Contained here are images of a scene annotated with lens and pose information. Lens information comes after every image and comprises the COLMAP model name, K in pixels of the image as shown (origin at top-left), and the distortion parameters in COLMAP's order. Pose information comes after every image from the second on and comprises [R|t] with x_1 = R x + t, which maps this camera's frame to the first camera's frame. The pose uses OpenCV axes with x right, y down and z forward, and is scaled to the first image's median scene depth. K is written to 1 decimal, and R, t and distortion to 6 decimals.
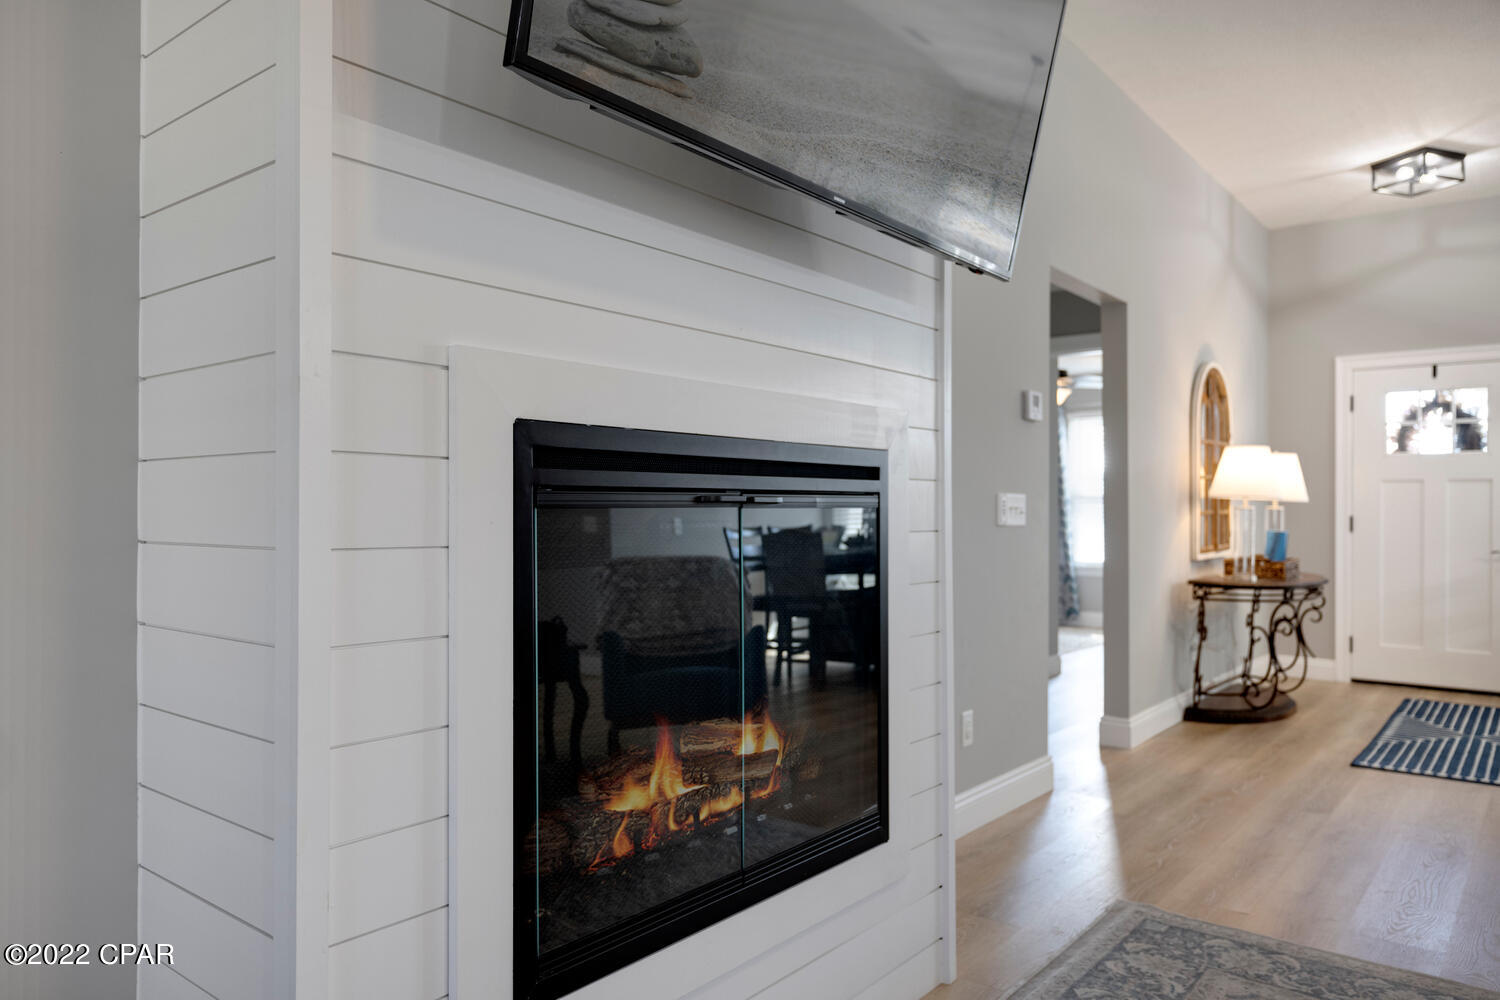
lens RADIAL K [[1032.4, 0, 759.5], [0, 1032.4, 505.9], [0, 0, 1]] dist [-0.000211, 0.003019]
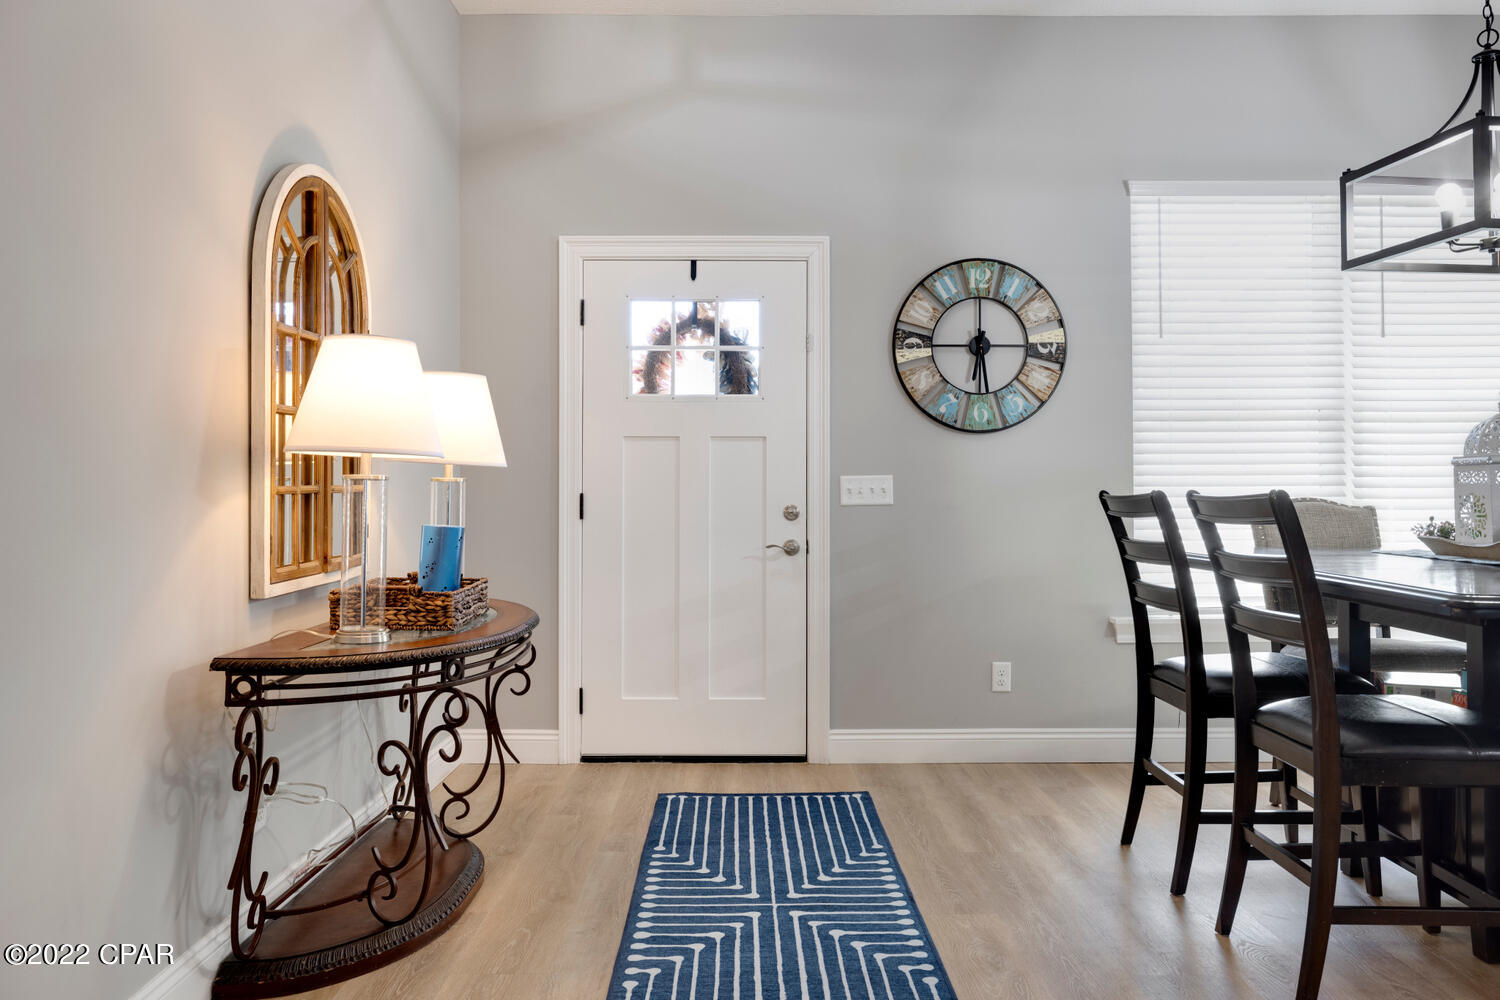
lens RADIAL K [[1032.4, 0, 741.9], [0, 1032.4, 473.0], [0, 0, 1]] dist [-0.000211, 0.003019]
pose [[0.784649, 0.006505, 0.619906, 0.305150], [0.000284, 0.999941, -0.010852, 0.004878], [-0.619940, 0.008691, 0.784601, 0.523199]]
